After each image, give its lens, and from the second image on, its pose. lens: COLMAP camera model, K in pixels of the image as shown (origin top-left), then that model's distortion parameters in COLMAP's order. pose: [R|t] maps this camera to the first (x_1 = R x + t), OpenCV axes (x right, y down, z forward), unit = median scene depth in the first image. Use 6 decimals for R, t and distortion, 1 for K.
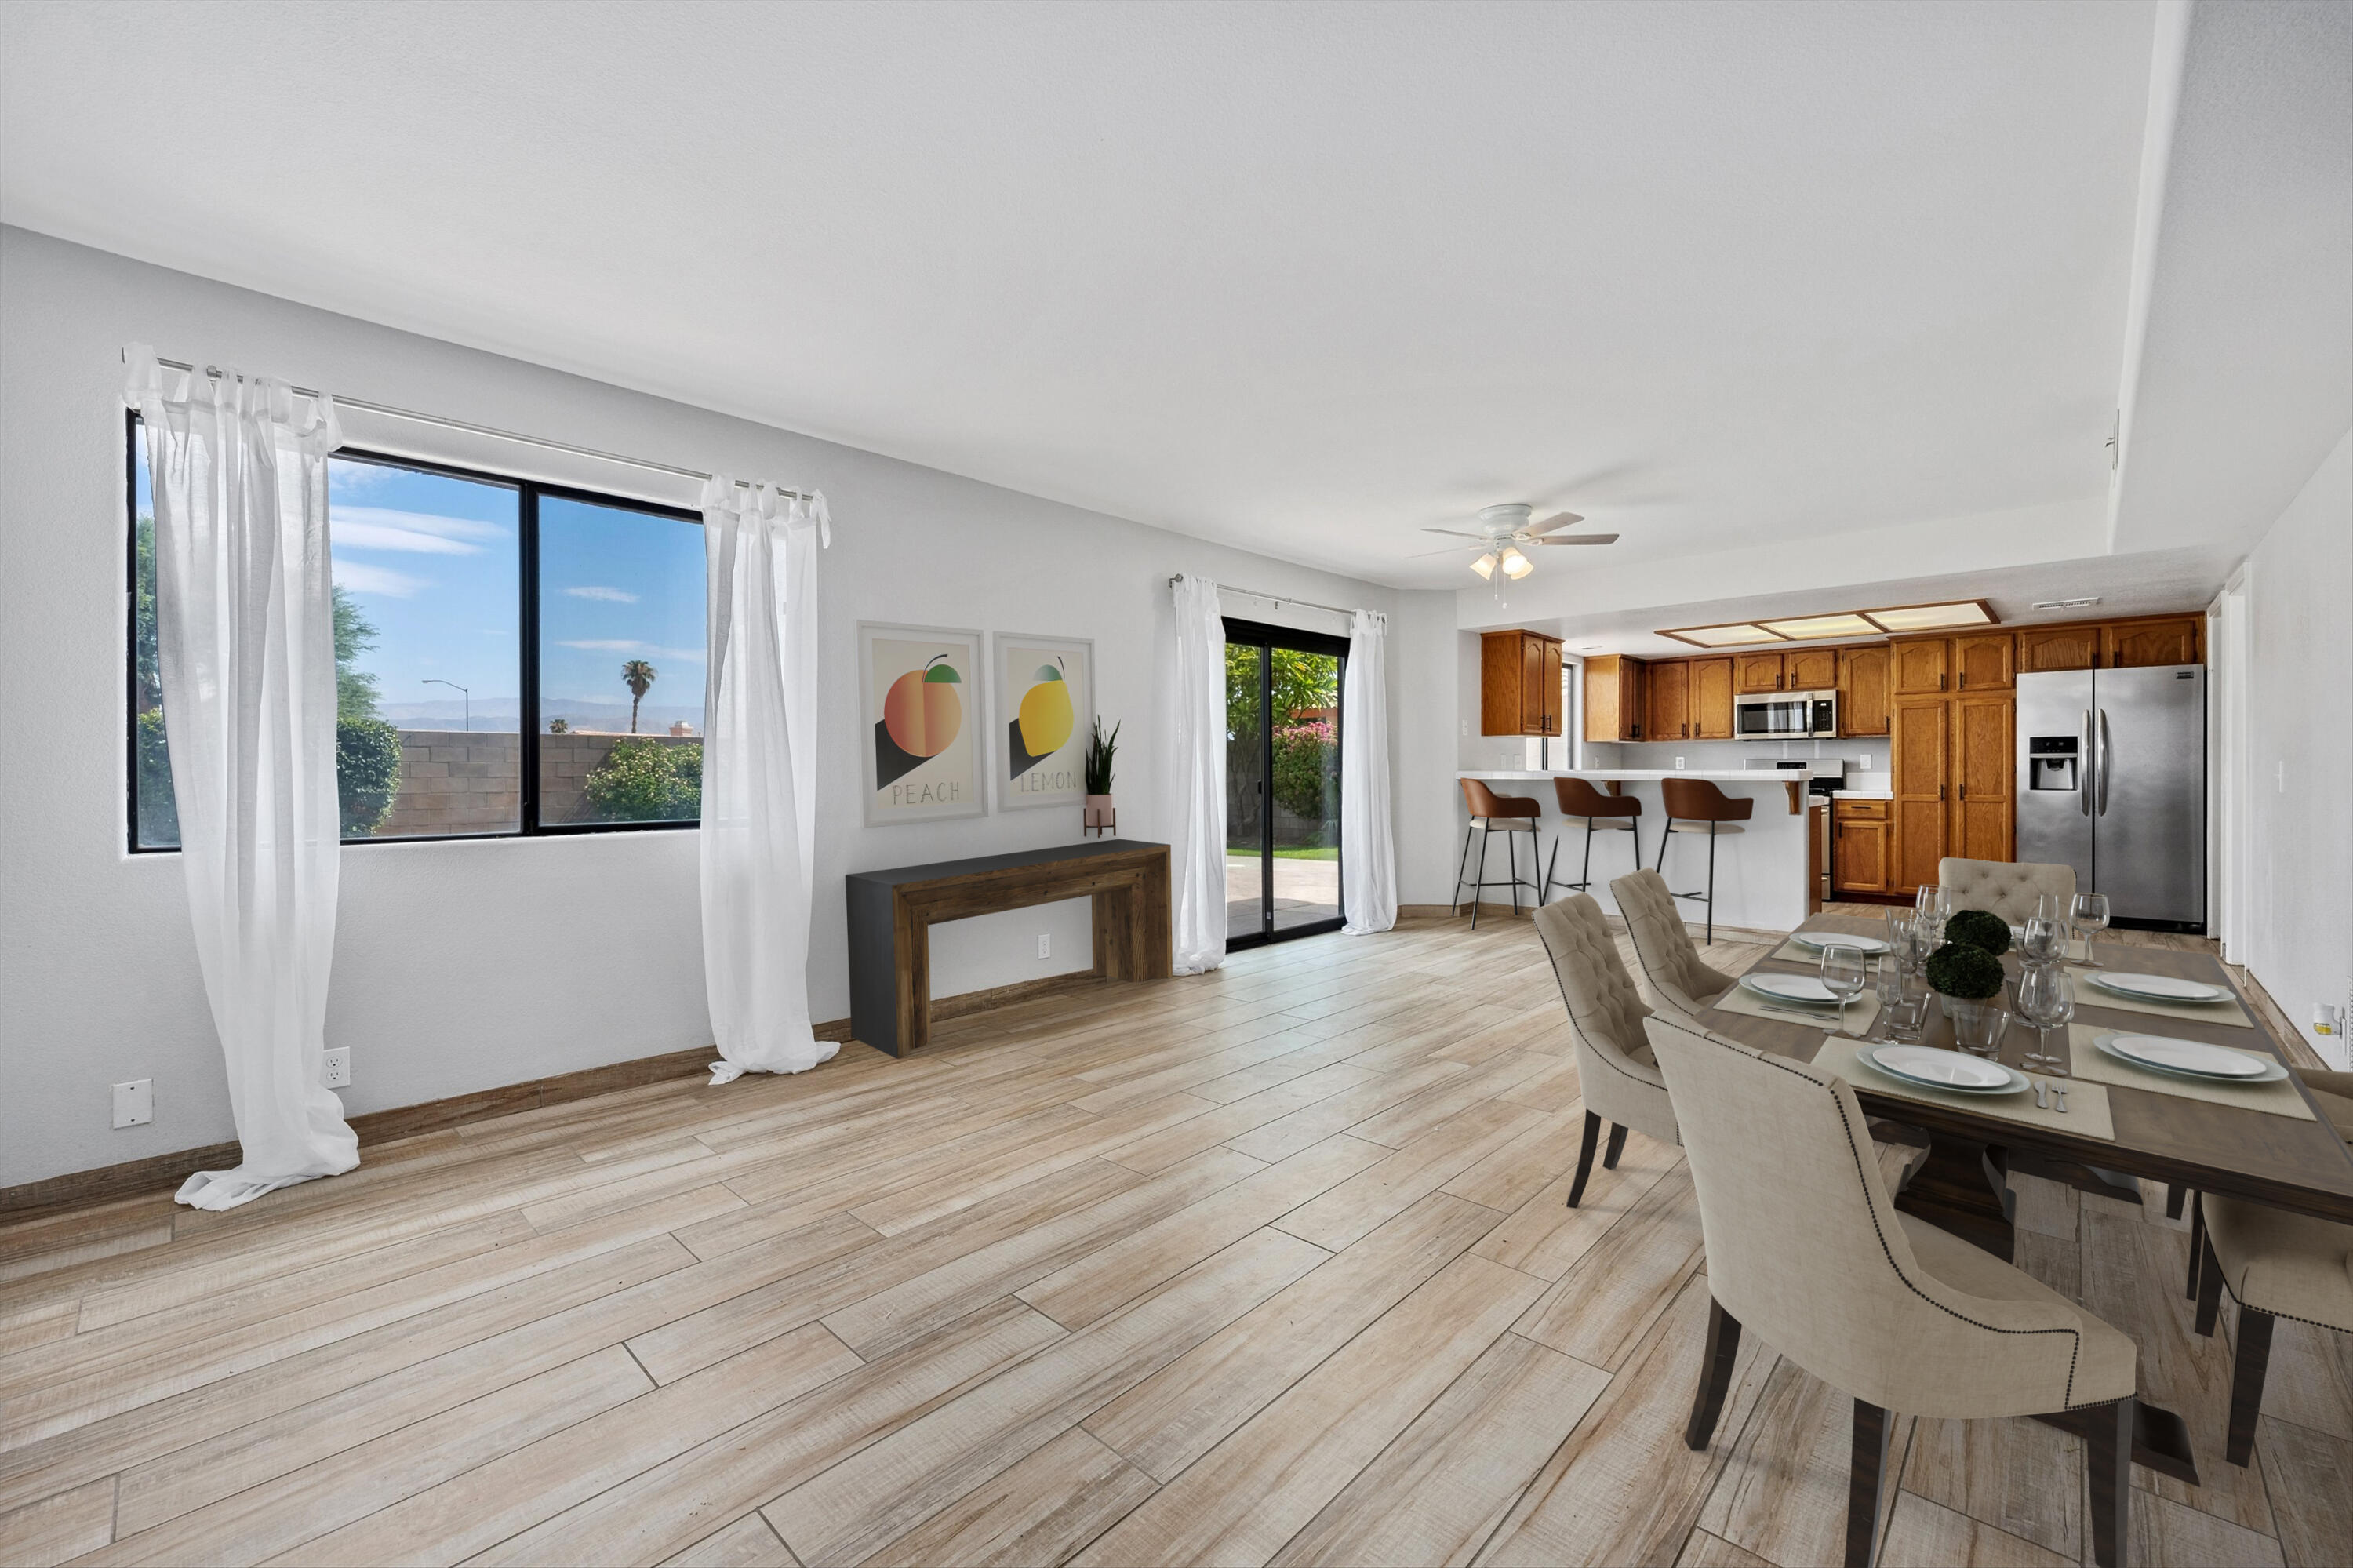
lens RADIAL K [[952.3, 0, 1176.0], [0, 952.3, 775.6], [0, 0, 1]] dist [-0.000385, -0.000603]
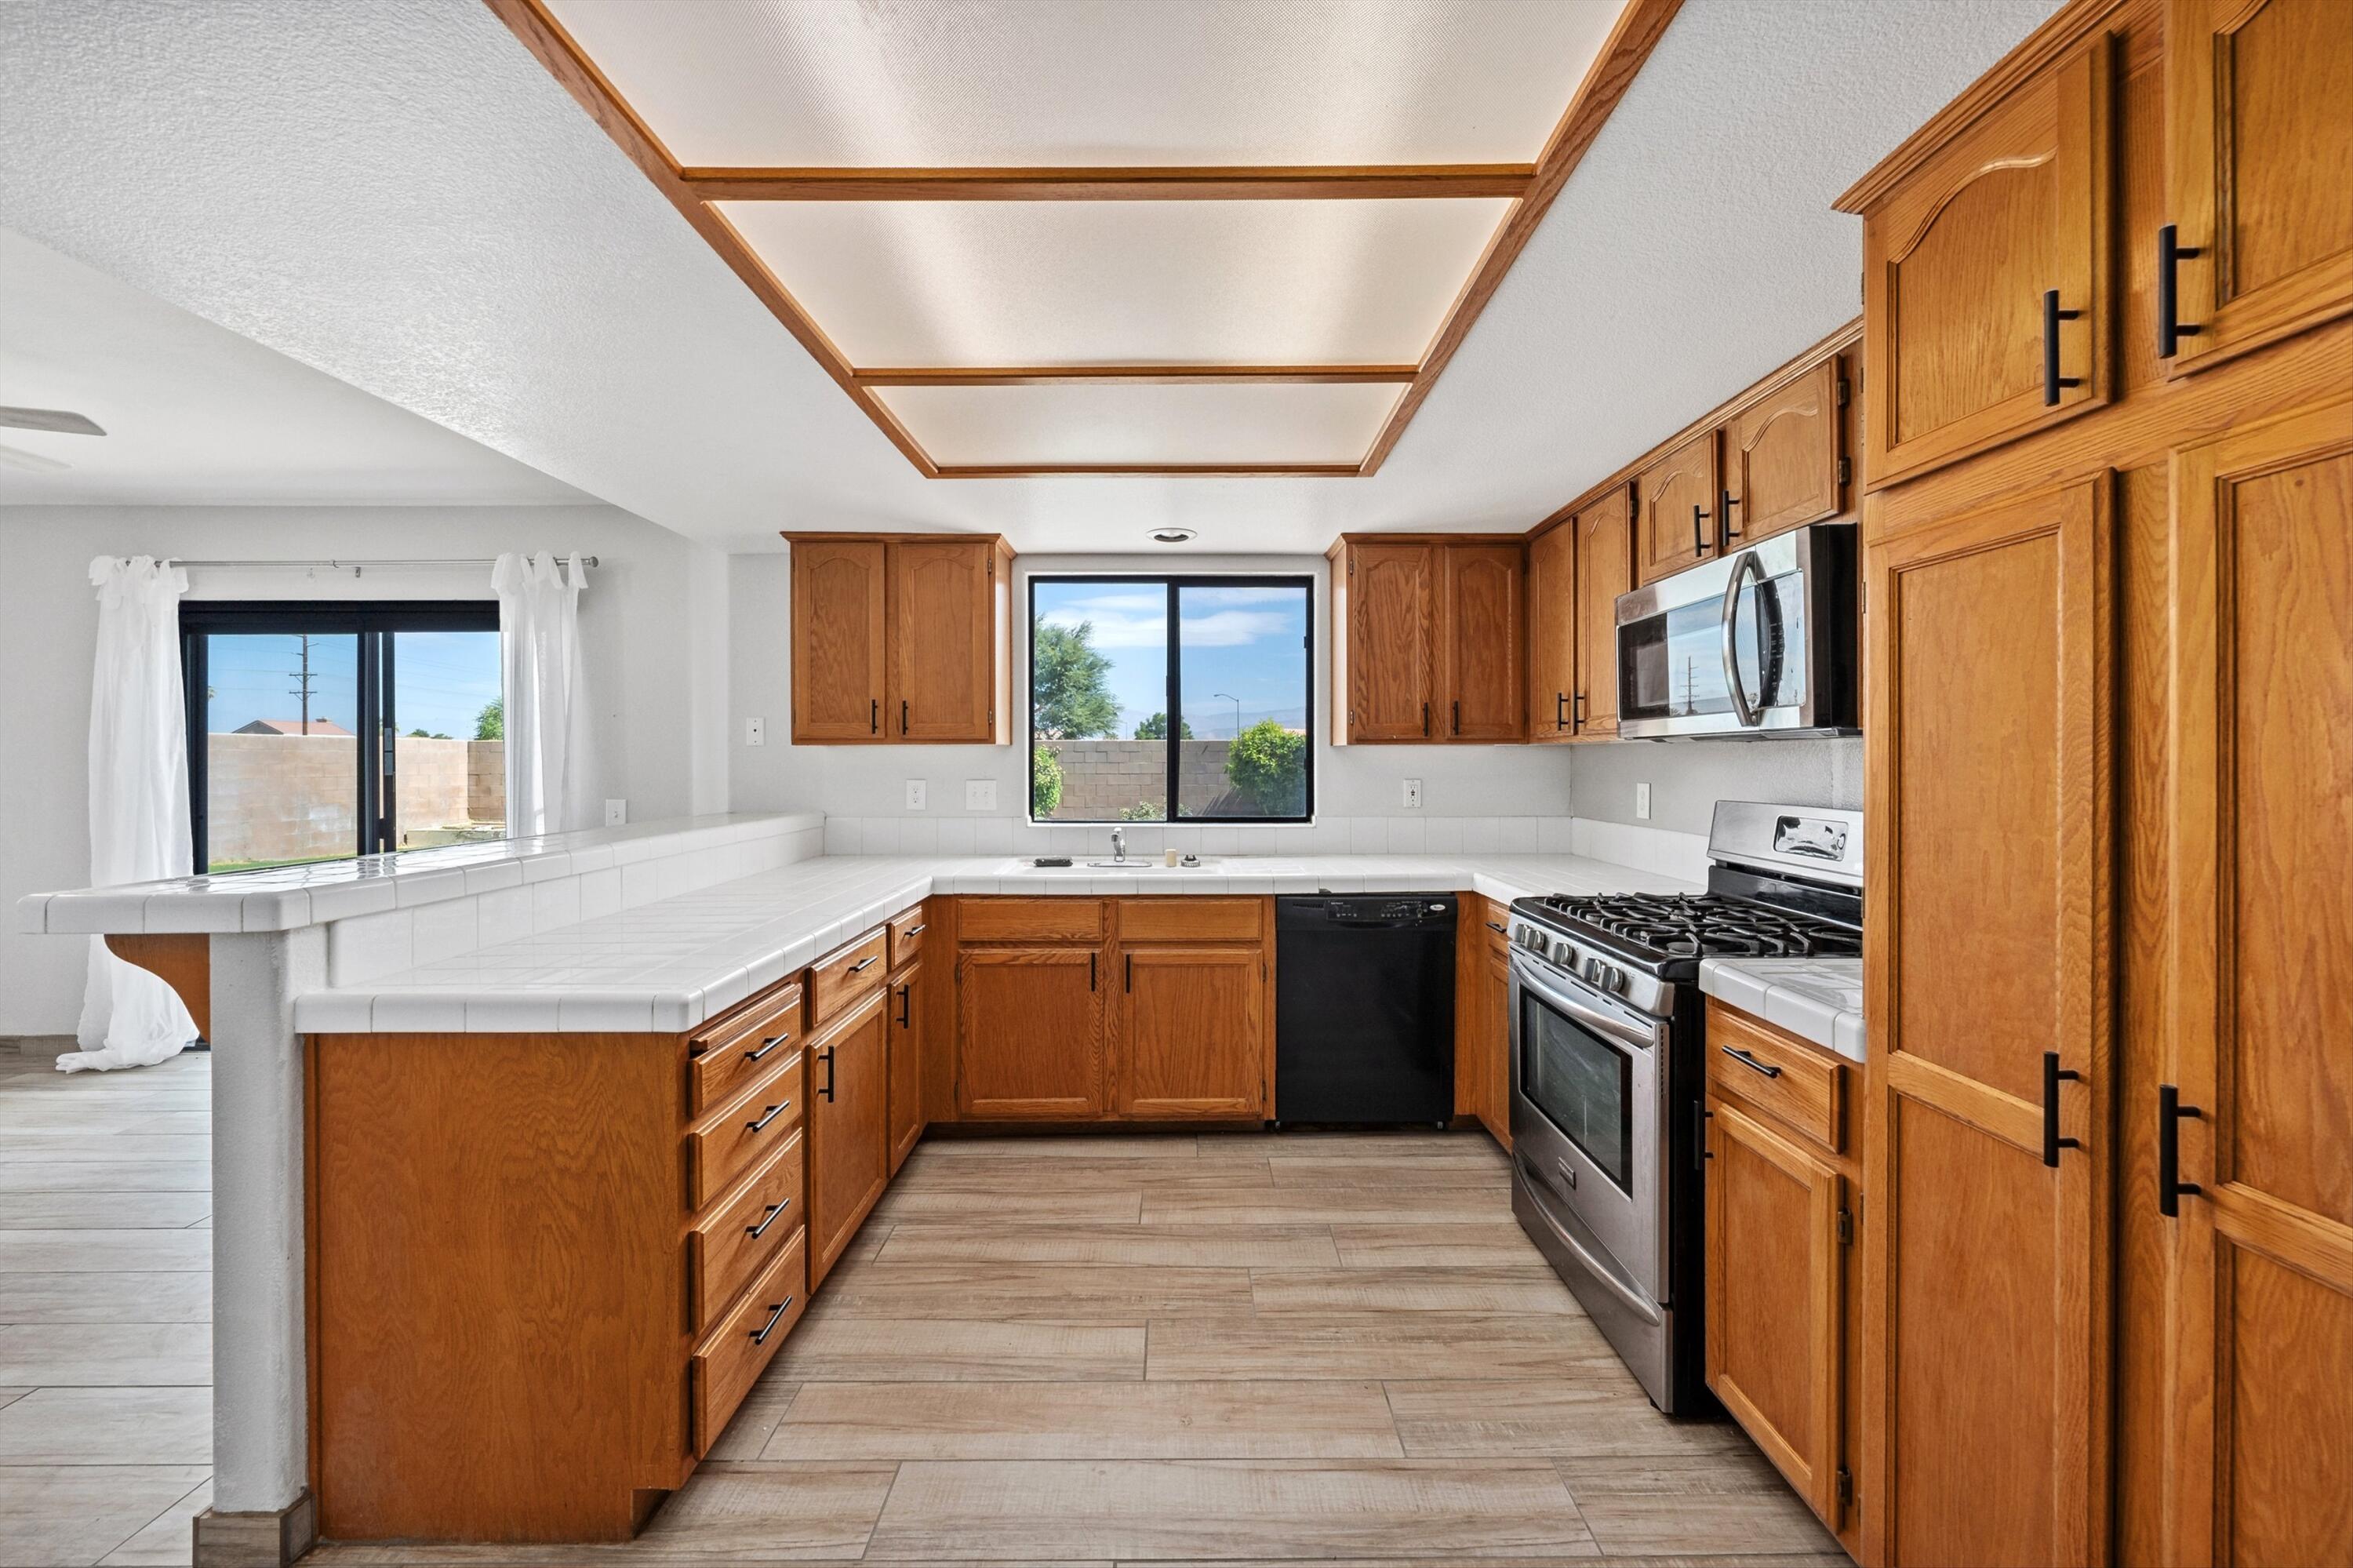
lens RADIAL K [[858.8, 0, 1186.5], [0, 858.8, 761.3], [0, 0, 1]] dist [-0.002938, 0.000504]
pose [[0.698770, 0.005106, -0.715328, 0.788314], [-0.006728, 0.999977, 0.000565, -0.033777], [0.715314, 0.004418, 0.698789, 0.795420]]
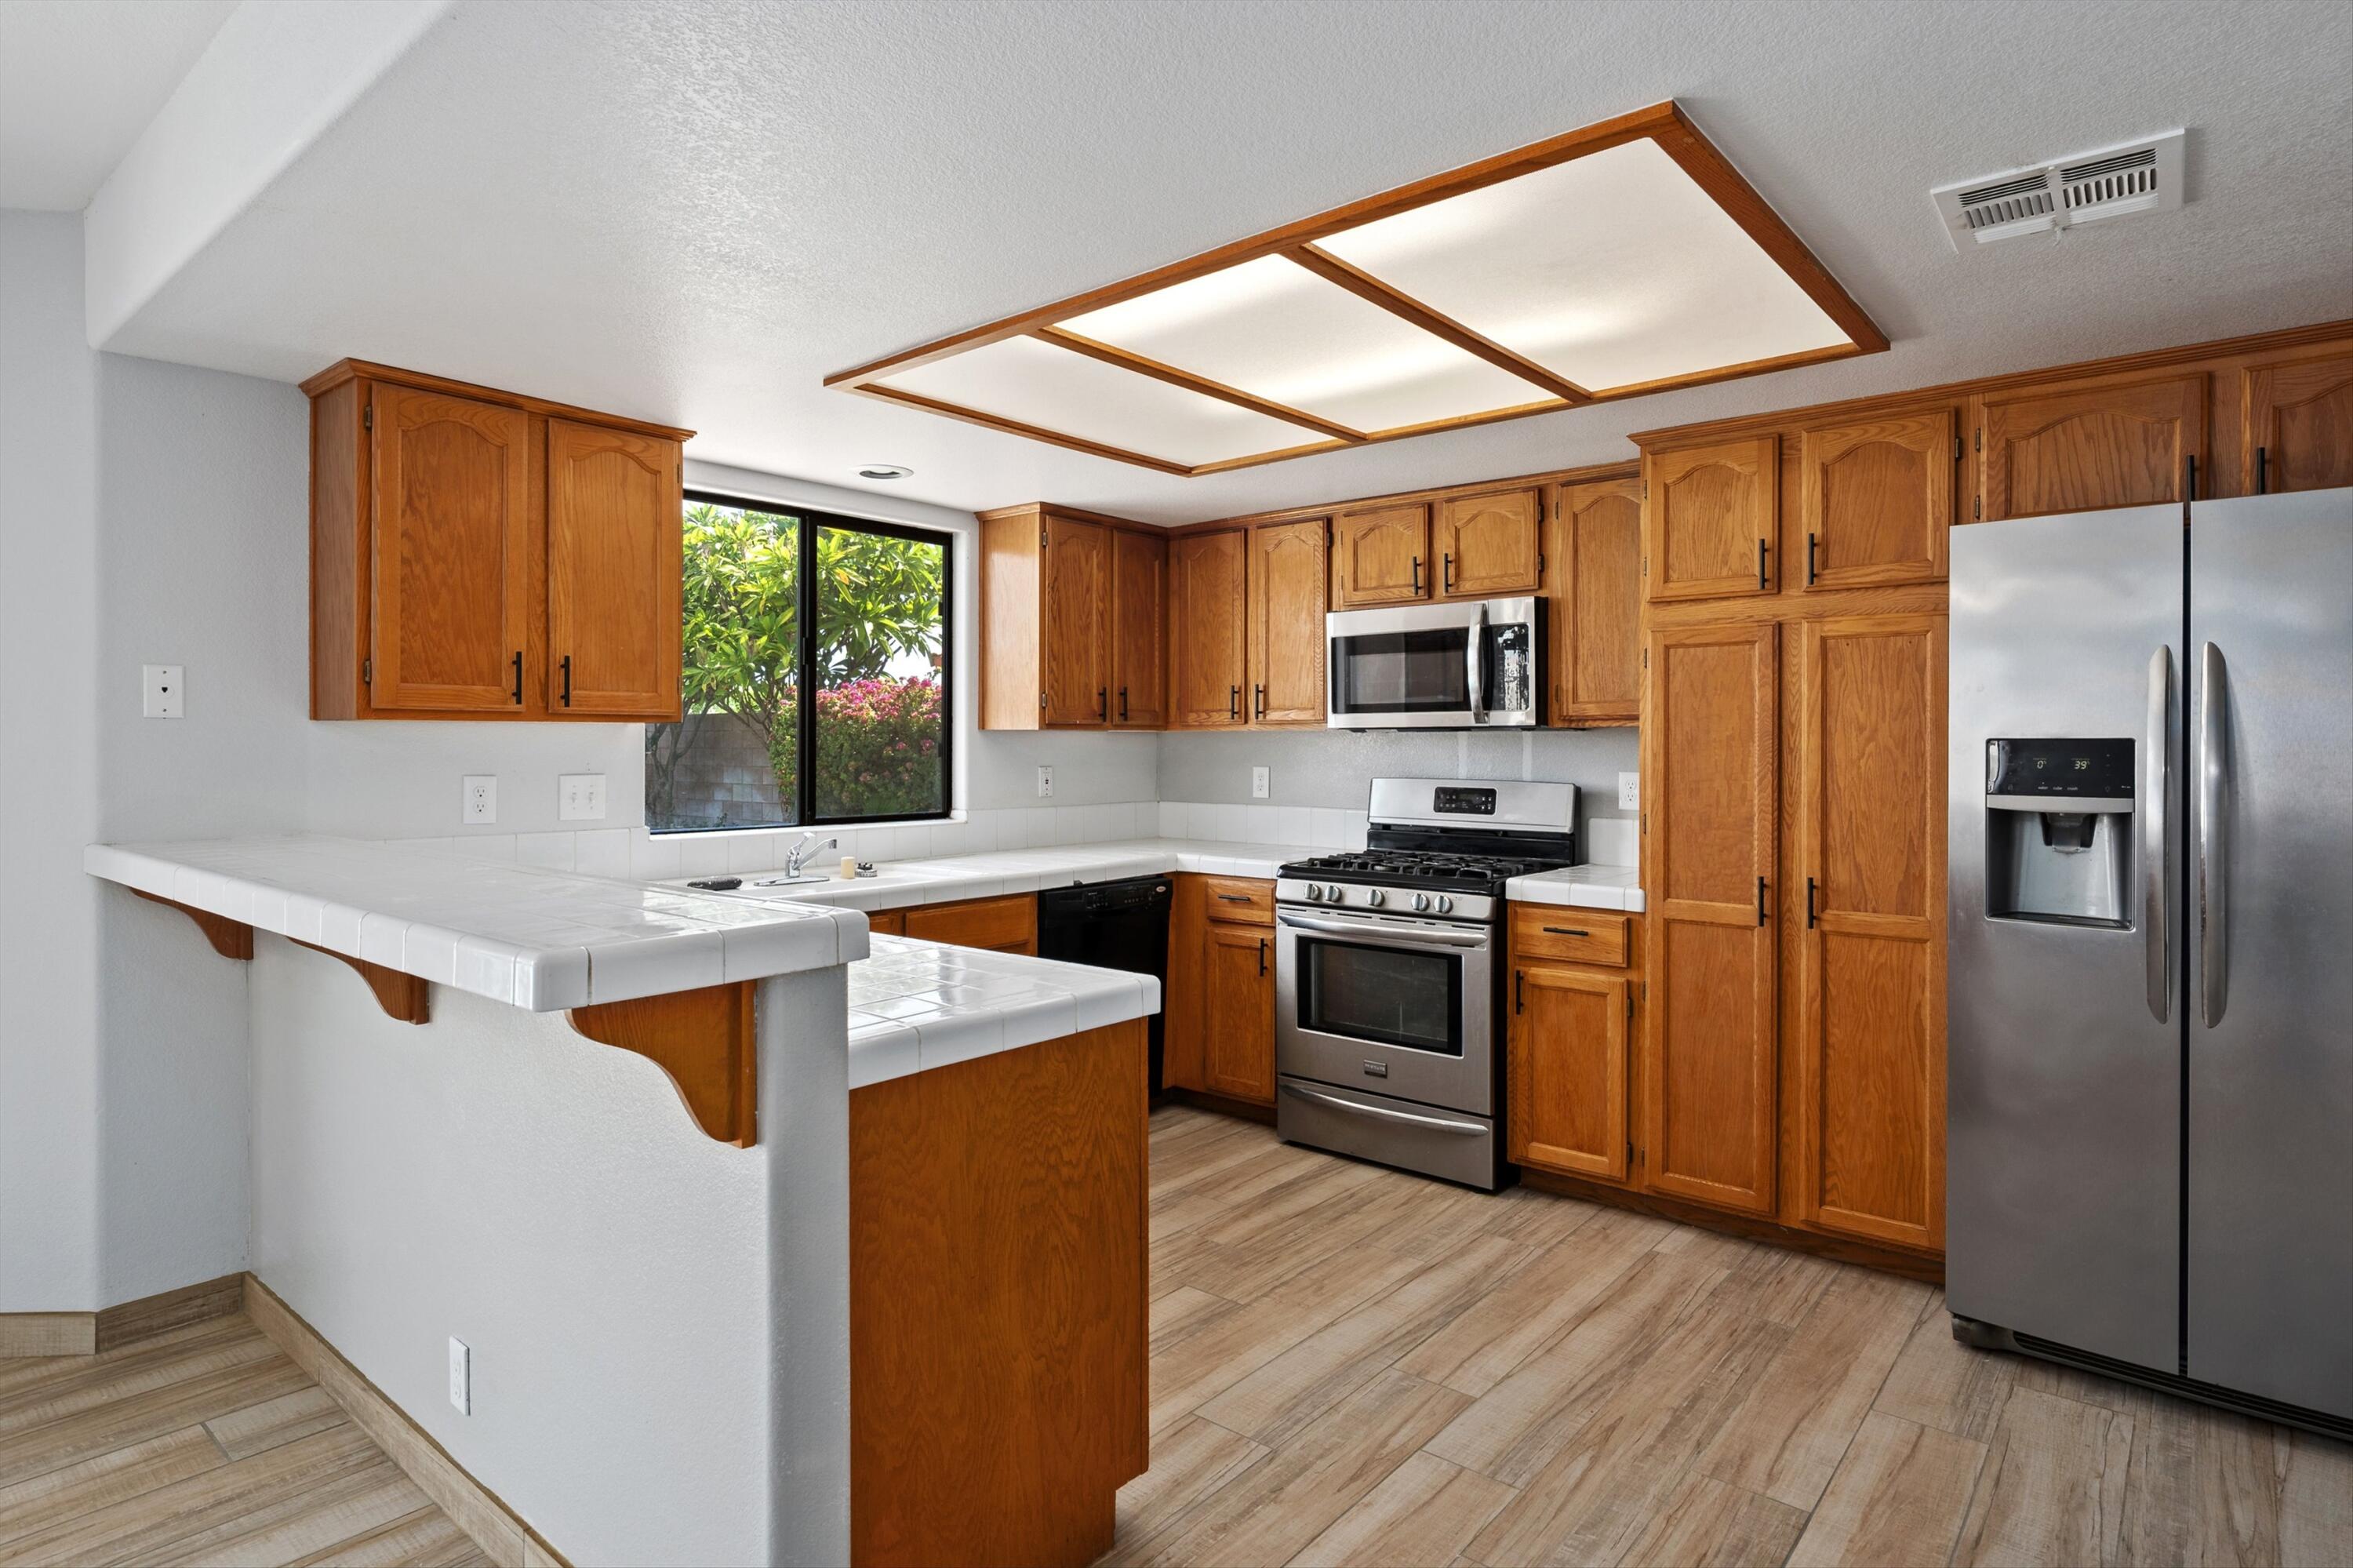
lens RADIAL K [[1252.4, 0, 1173.6], [0, 1252.4, 748.3], [0, 0, 1]] dist [0.001433, -0.001013]
pose [[0.997941, 0.005150, 0.063926, 0.561984], [-0.004939, 0.999982, -0.003470, -0.031655], [-0.063942, 0.003147, 0.997949, 0.568579]]
